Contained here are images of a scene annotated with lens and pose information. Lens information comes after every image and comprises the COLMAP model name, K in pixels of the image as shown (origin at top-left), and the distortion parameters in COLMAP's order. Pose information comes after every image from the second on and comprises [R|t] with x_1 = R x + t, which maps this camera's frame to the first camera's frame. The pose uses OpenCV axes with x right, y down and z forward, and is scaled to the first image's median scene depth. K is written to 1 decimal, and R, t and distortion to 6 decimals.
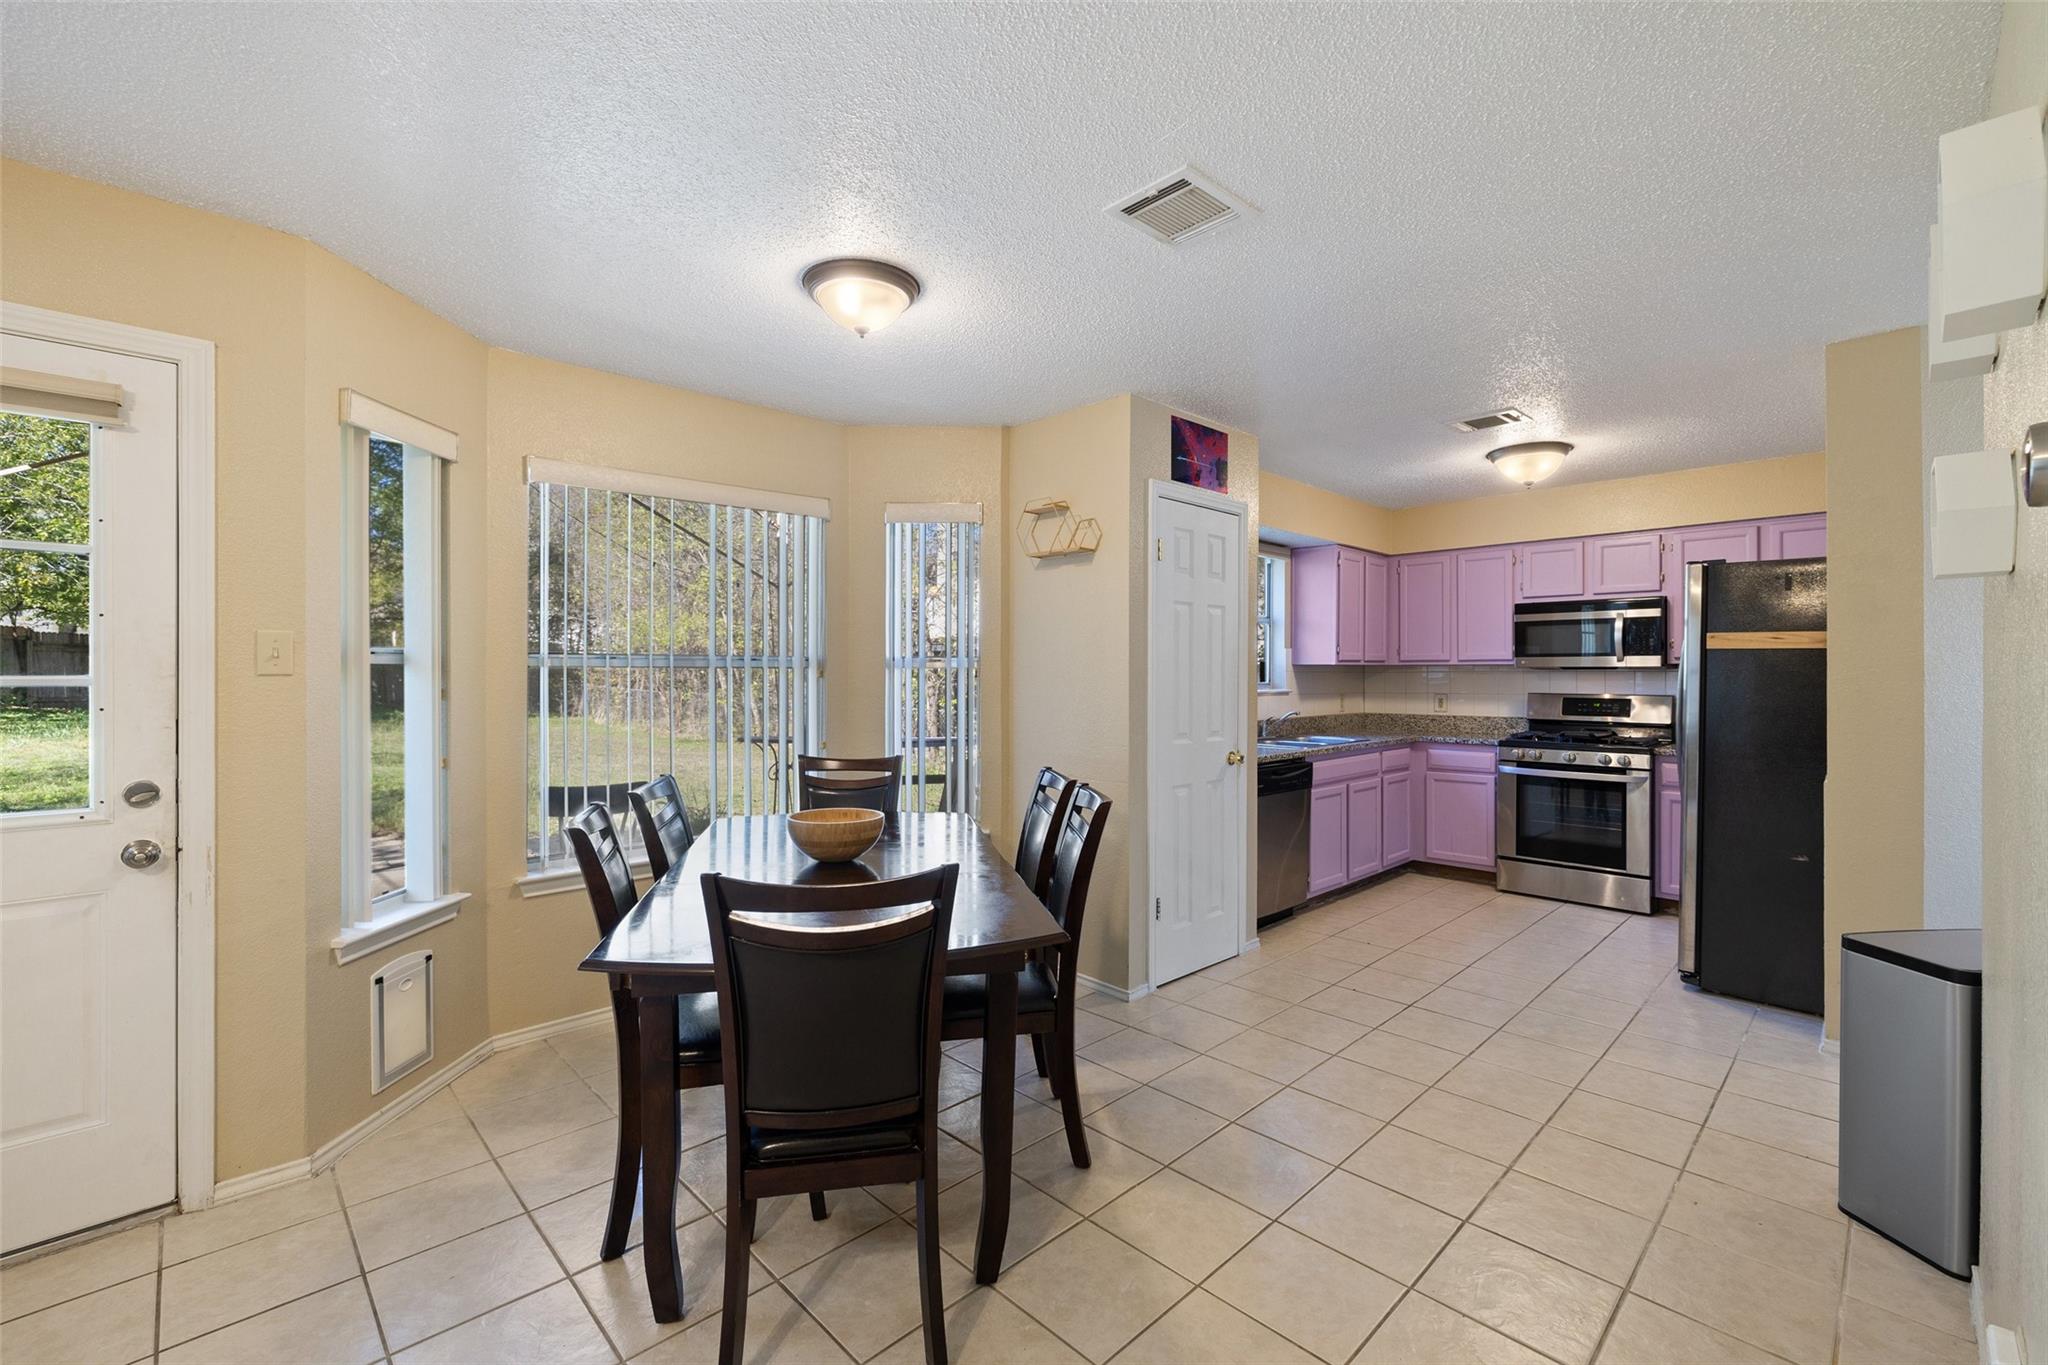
lens RADIAL K [[870.5, 0, 1022.3], [0, 870.5, 672.1], [0, 0, 1]] dist [0.000311, 0.000436]
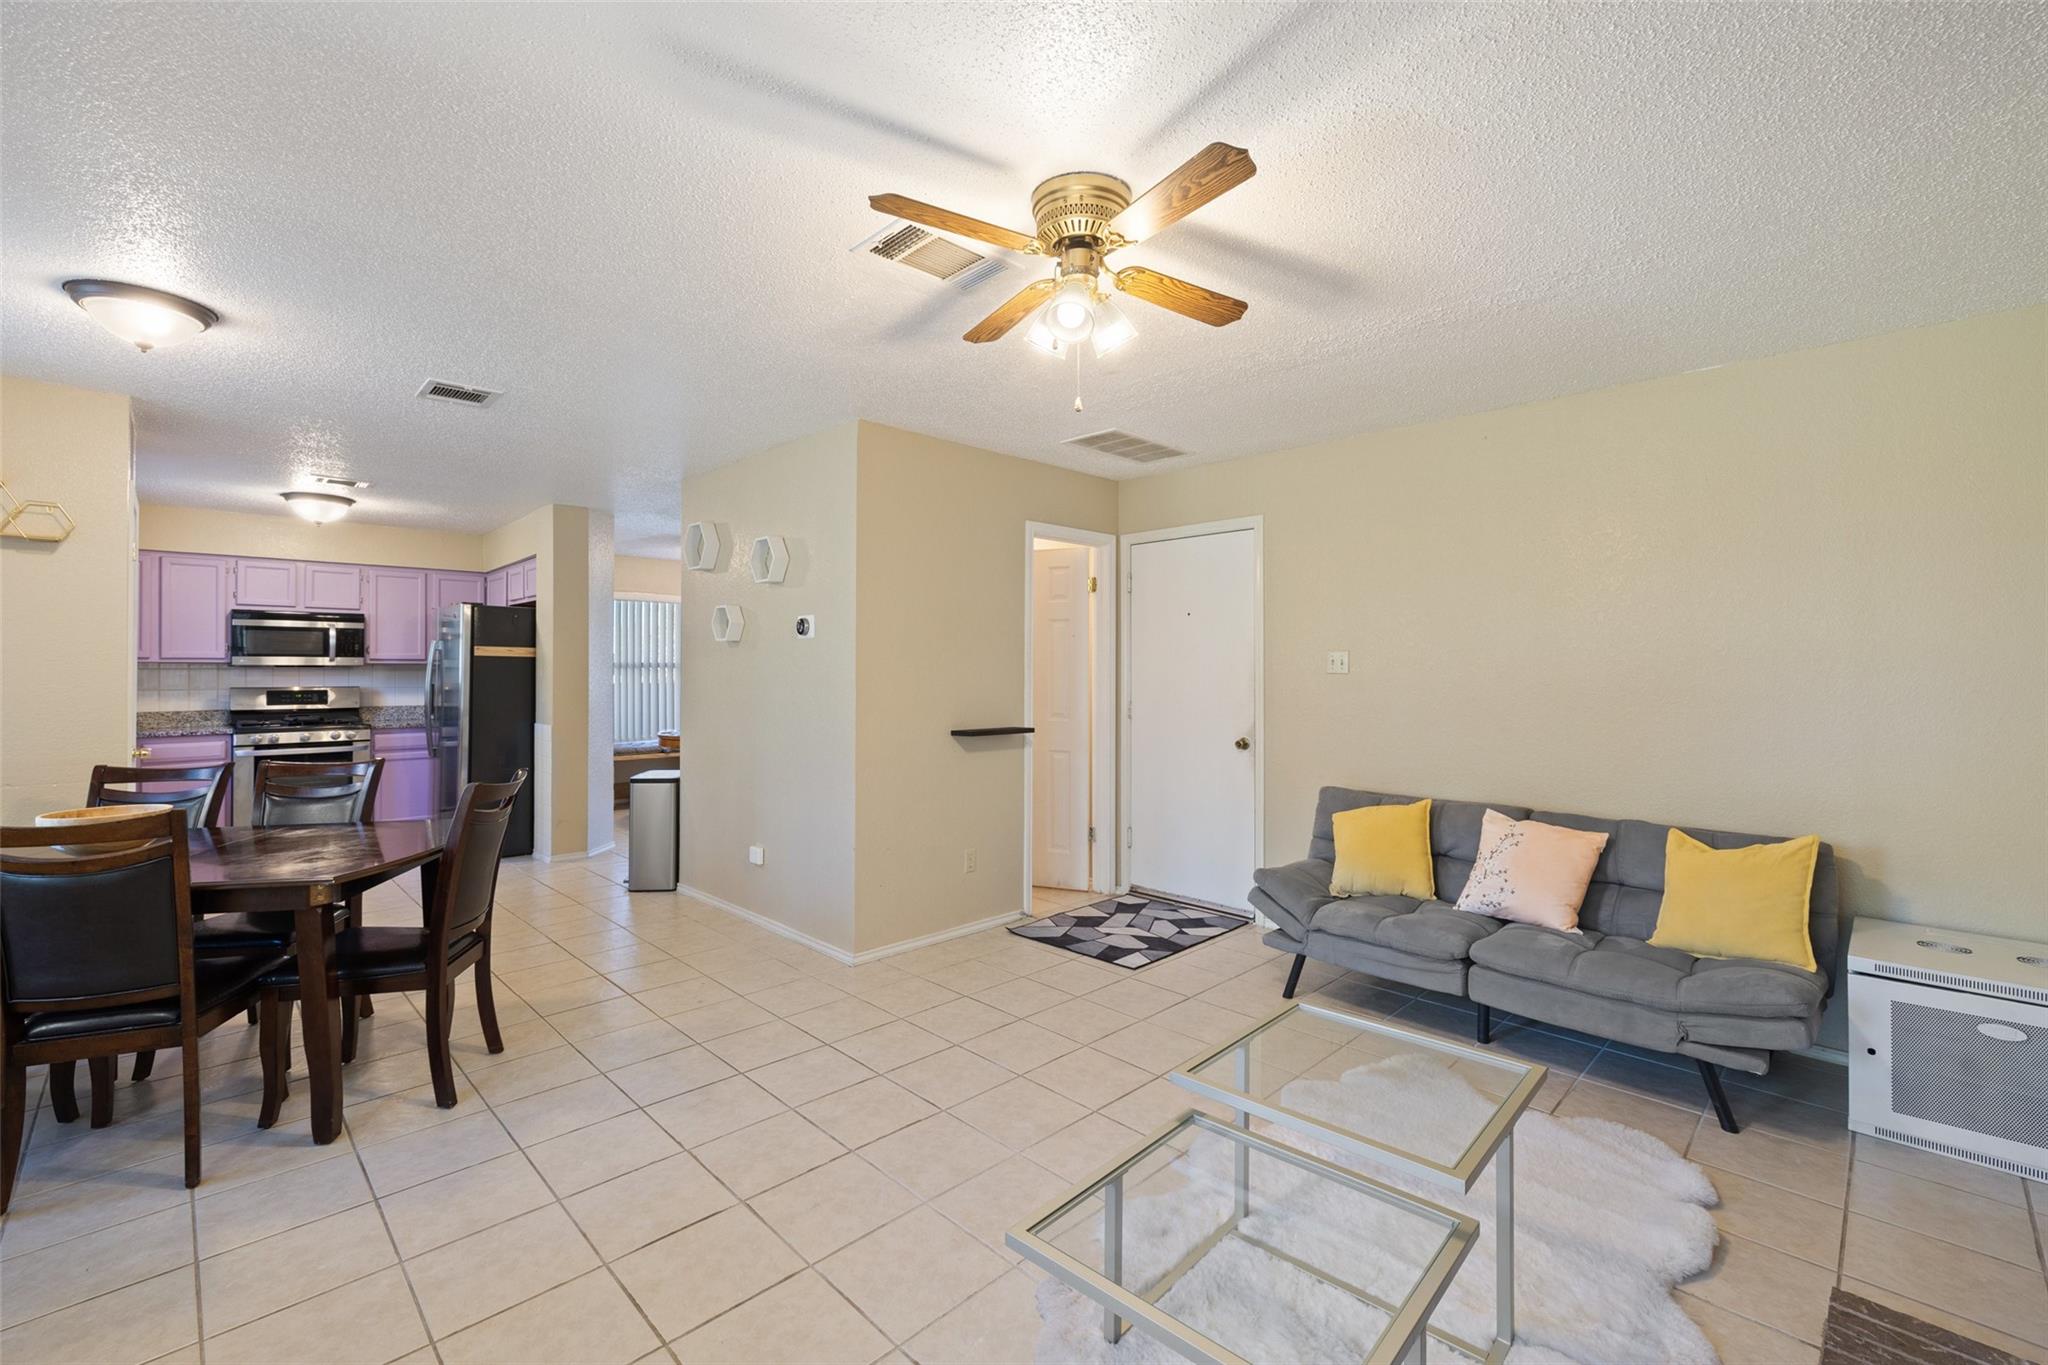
lens RADIAL K [[846.5, 0, 1020.4], [0, 846.5, 658.3], [0, 0, 1]] dist [-0.000678, -0.000065]
pose [[-0.019173, 0.011463, 0.999750, -0.815347], [-0.000212, 0.999934, -0.011469, -0.003088], [-0.999816, -0.000432, -0.019169, -0.013510]]
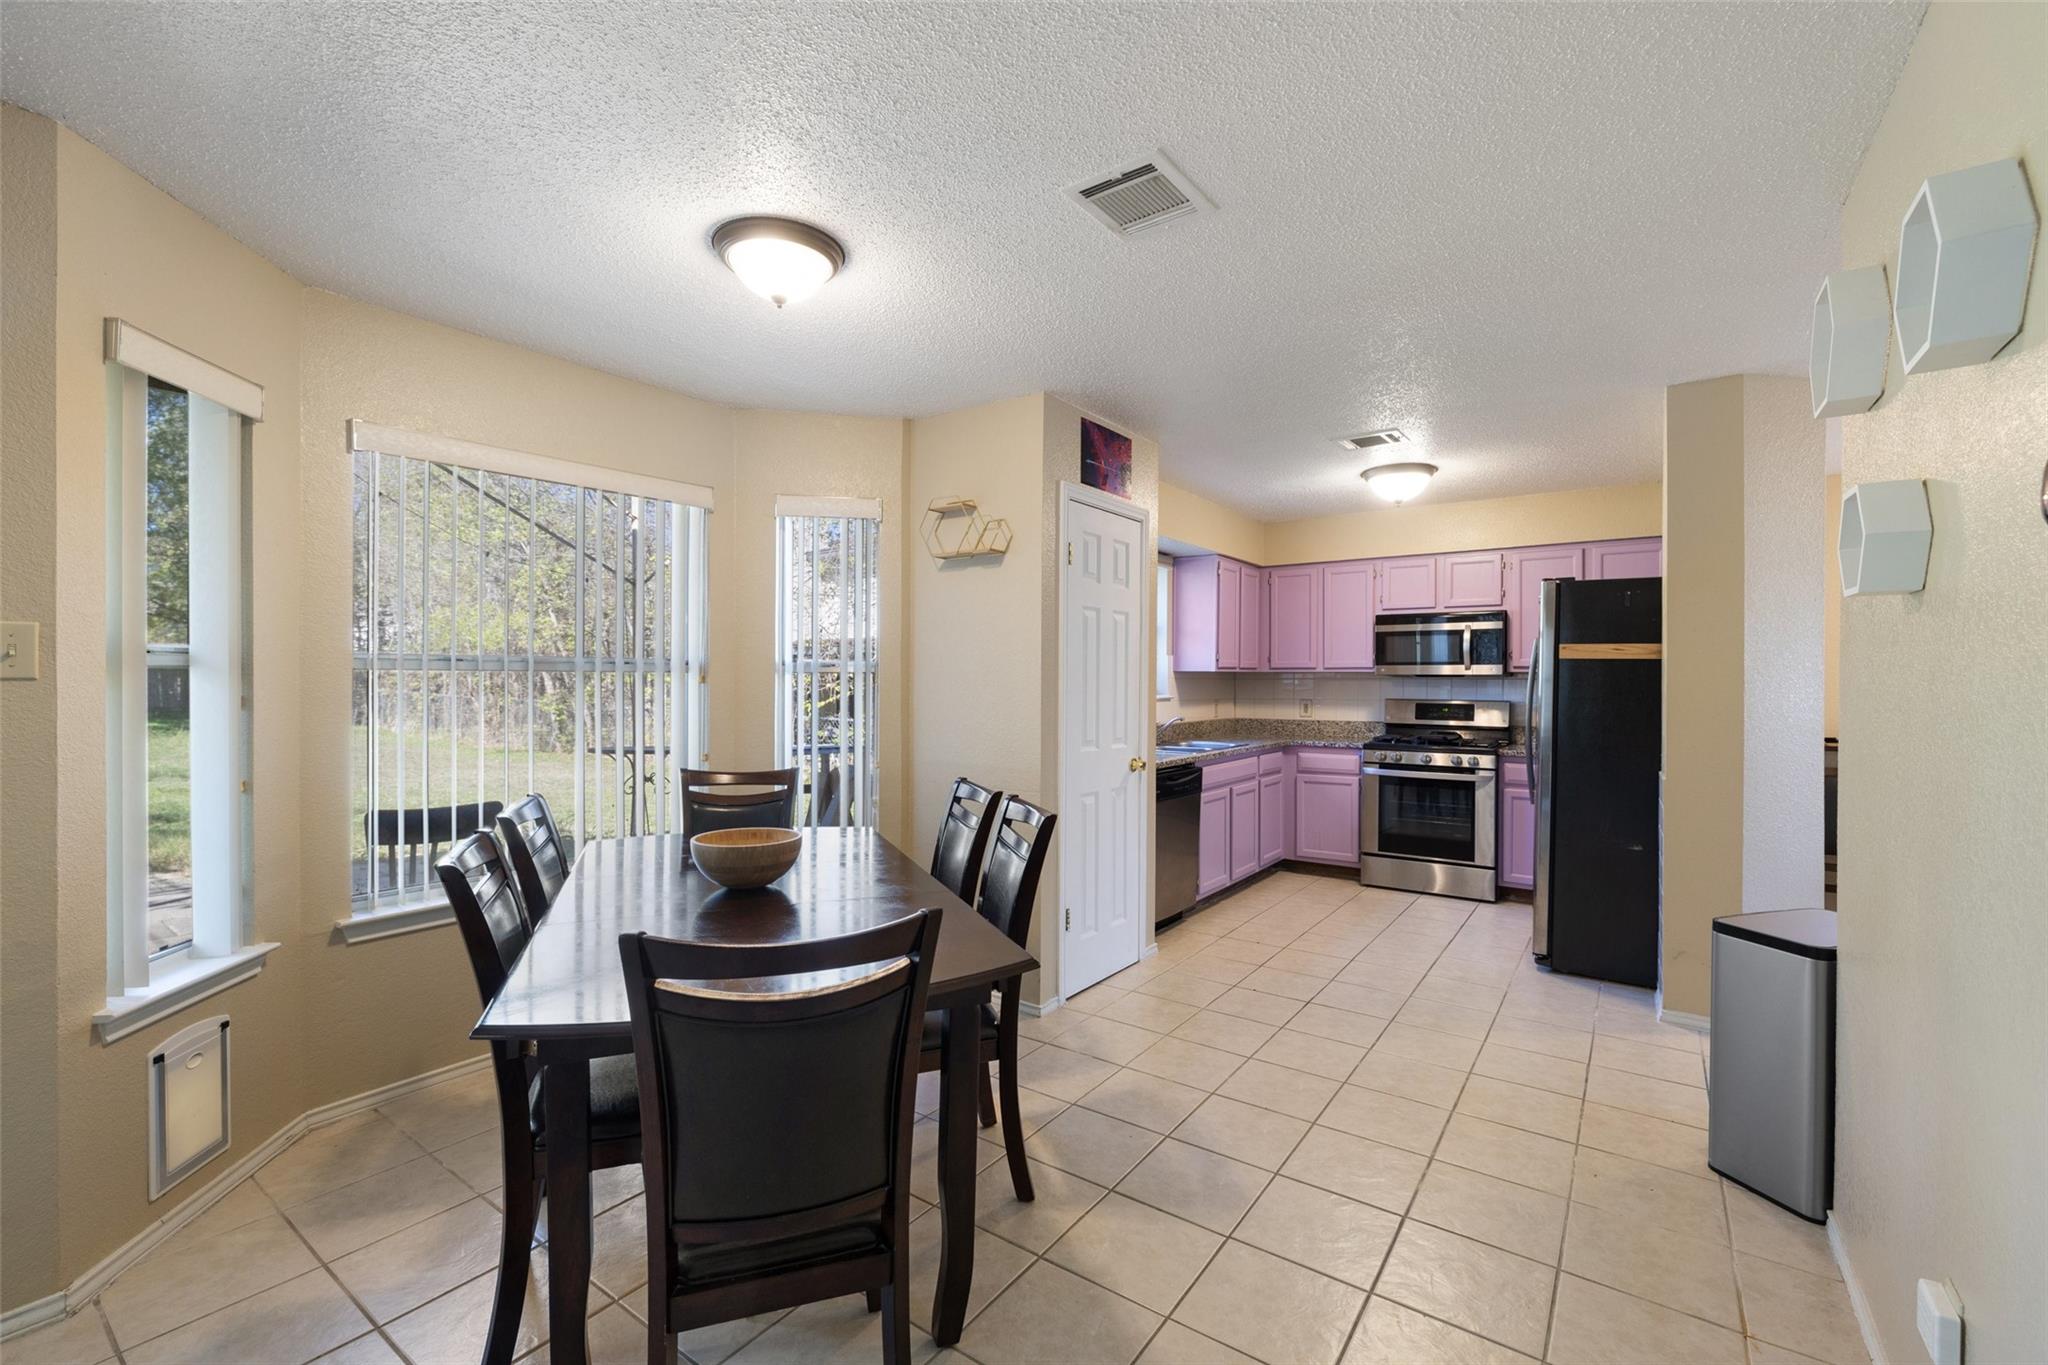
lens RADIAL K [[869.9, 0, 1029.2], [0, 869.9, 681.2], [0, 0, 1]] dist [-0.000138, 0.000209]
pose [[0.983543, 0.002589, 0.180655, -0.062866], [-0.003352, 0.999987, 0.003921, -0.000678], [-0.180642, -0.004462, 0.983539, 0.043652]]
